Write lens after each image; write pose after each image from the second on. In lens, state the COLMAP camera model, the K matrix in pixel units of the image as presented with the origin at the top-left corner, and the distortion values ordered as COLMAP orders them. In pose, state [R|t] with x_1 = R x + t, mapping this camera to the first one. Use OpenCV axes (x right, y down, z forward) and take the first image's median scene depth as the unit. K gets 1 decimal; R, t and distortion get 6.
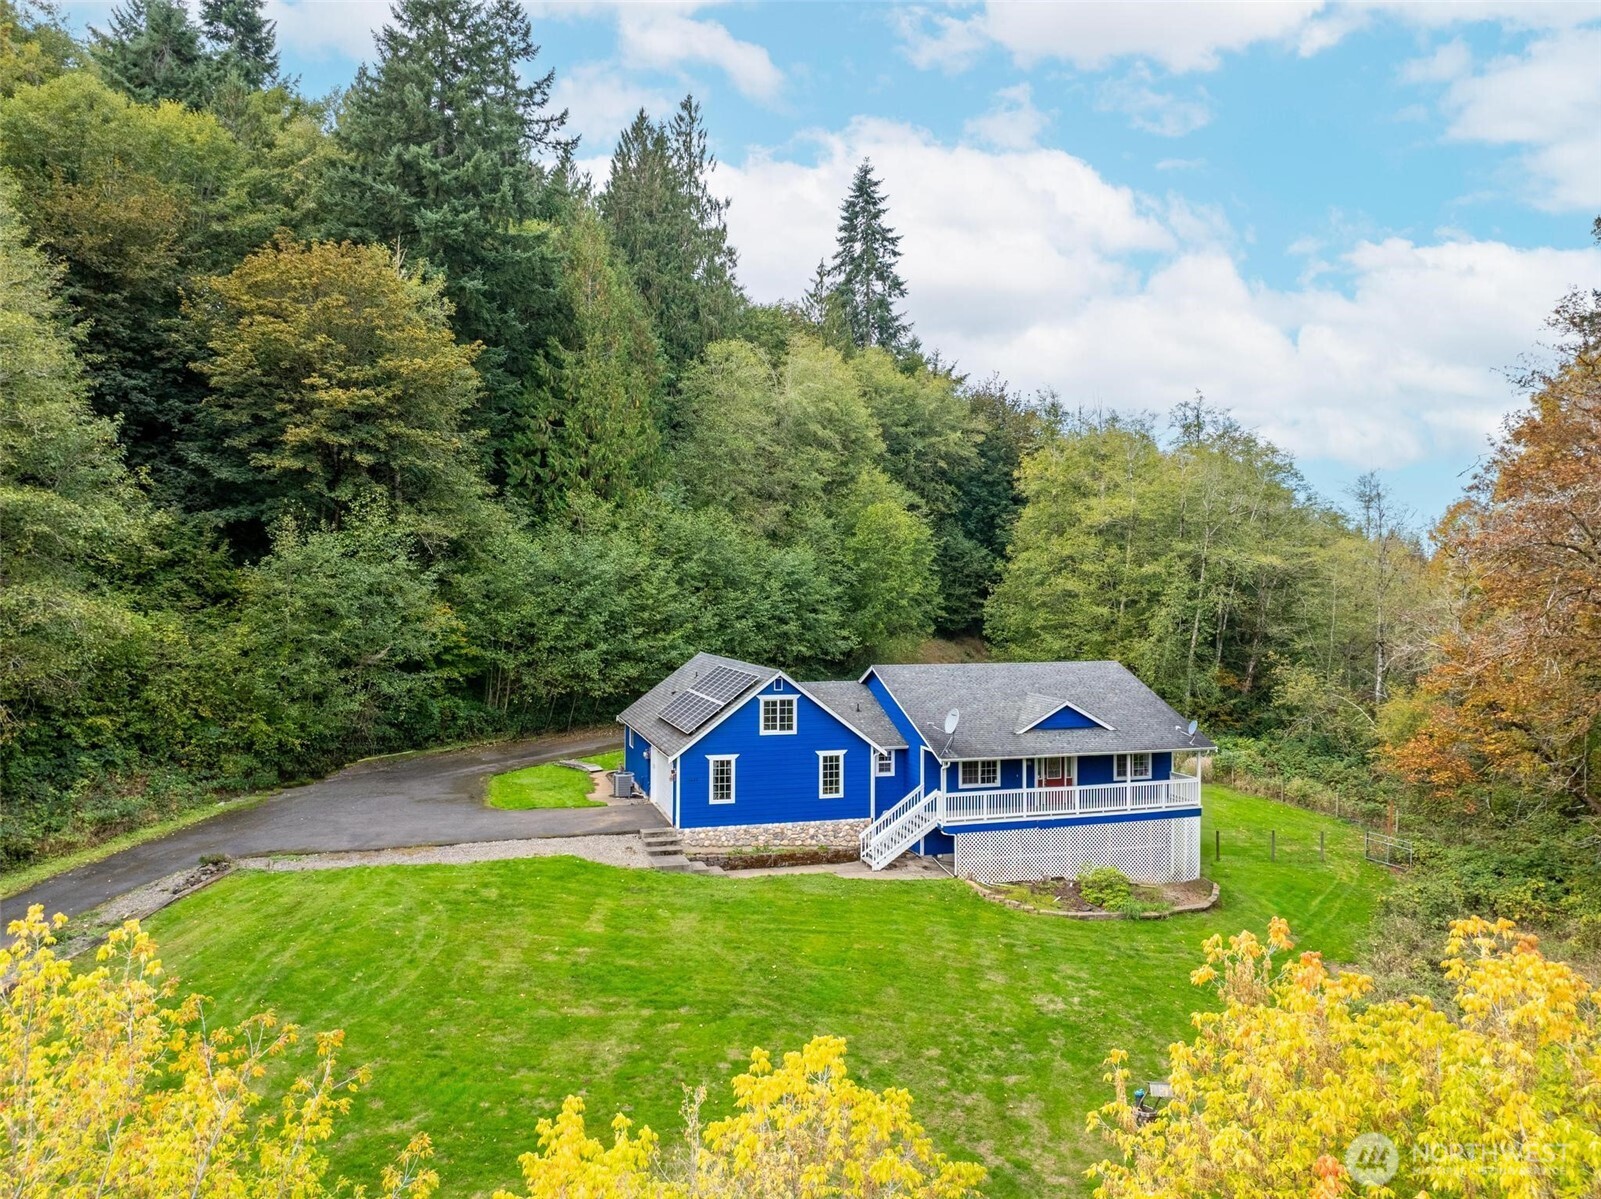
lens RADIAL K [[1128.3, 0, 802.3], [0, 1128.3, 601.0], [0, 0, 1]] dist [-0.035042, -0.002428]
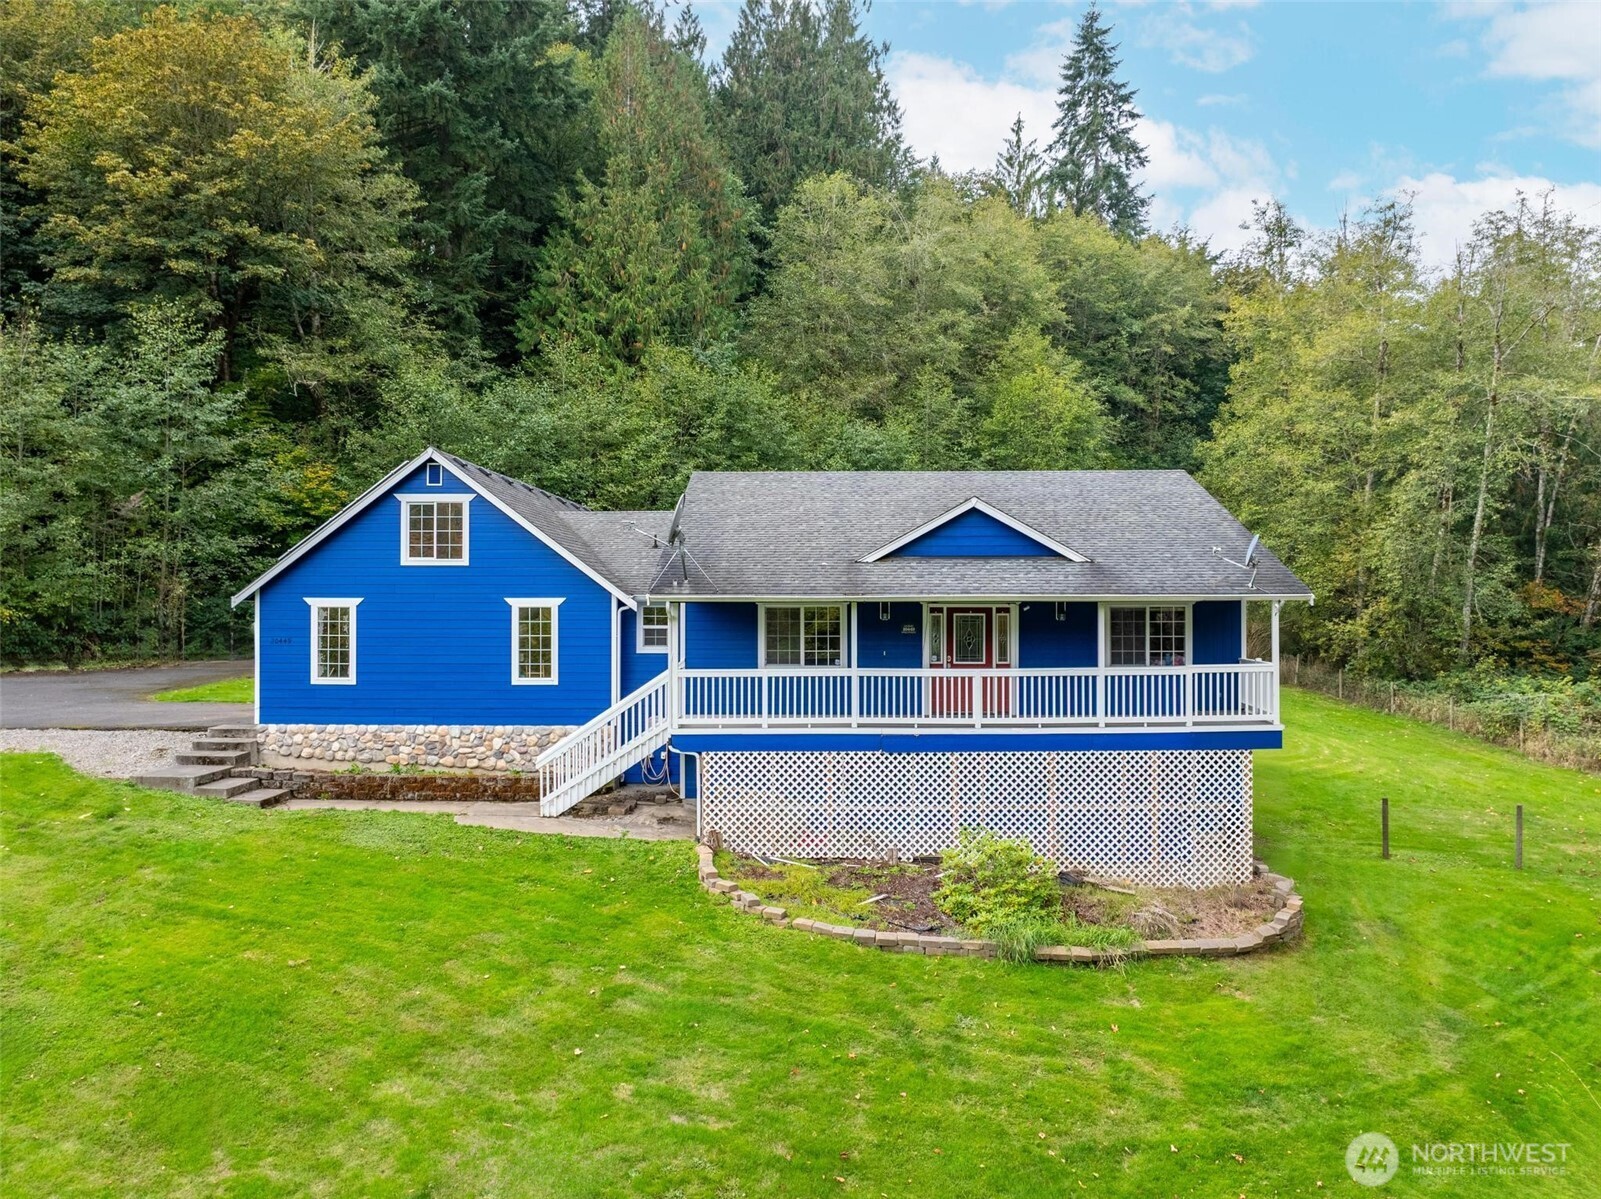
lens RADIAL K [[1128.3, 0, 804.7], [0, 1128.3, 591.8], [0, 0, 1]] dist [-0.035042, -0.002428]
pose [[0.954416, -0.003954, -0.298454, 0.313741], [0.002235, 0.999979, -0.006100, 0.133221], [0.298472, 0.005155, 0.954405, 0.516714]]
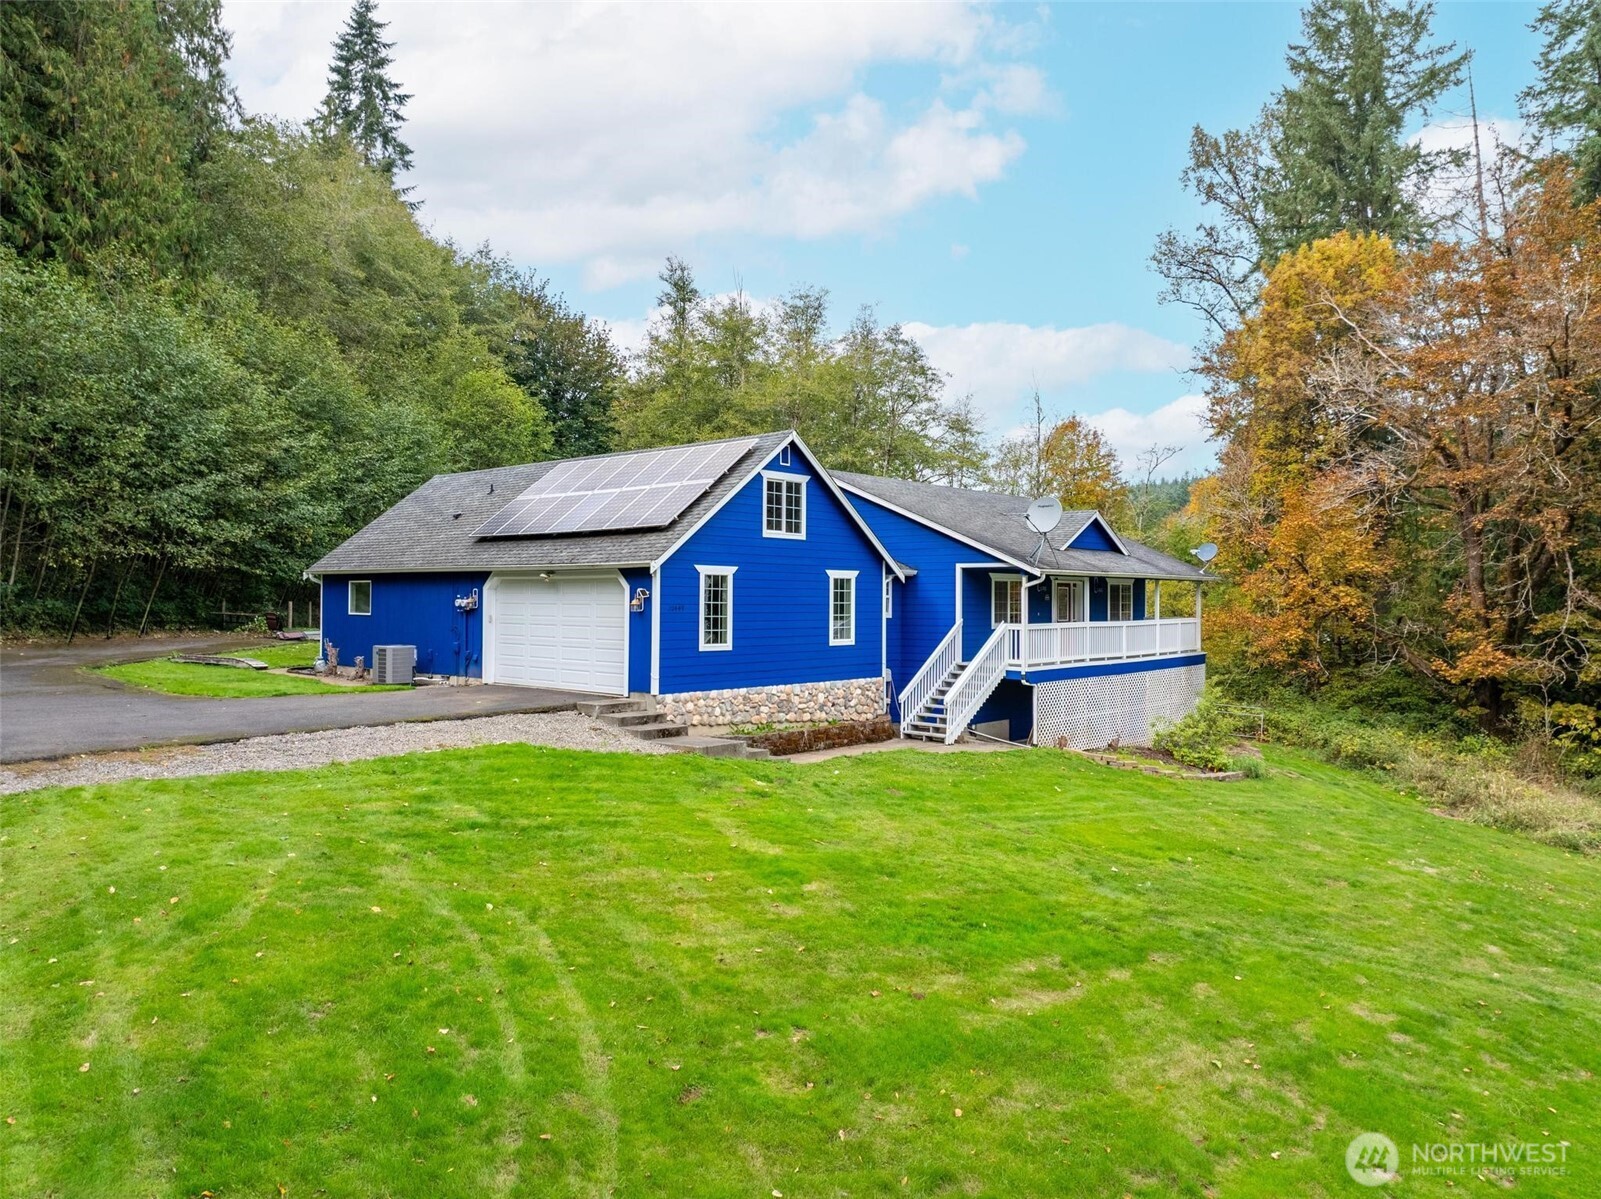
lens RADIAL K [[1128.3, 0, 817.4], [0, 1128.3, 592.3], [0, 0, 1]] dist [-0.035042, -0.002428]
pose [[0.840776, 0.005667, 0.541353, -0.329710], [-0.002682, 0.999977, -0.006303, 0.148944], [-0.541376, 0.003848, 0.840772, 0.472538]]
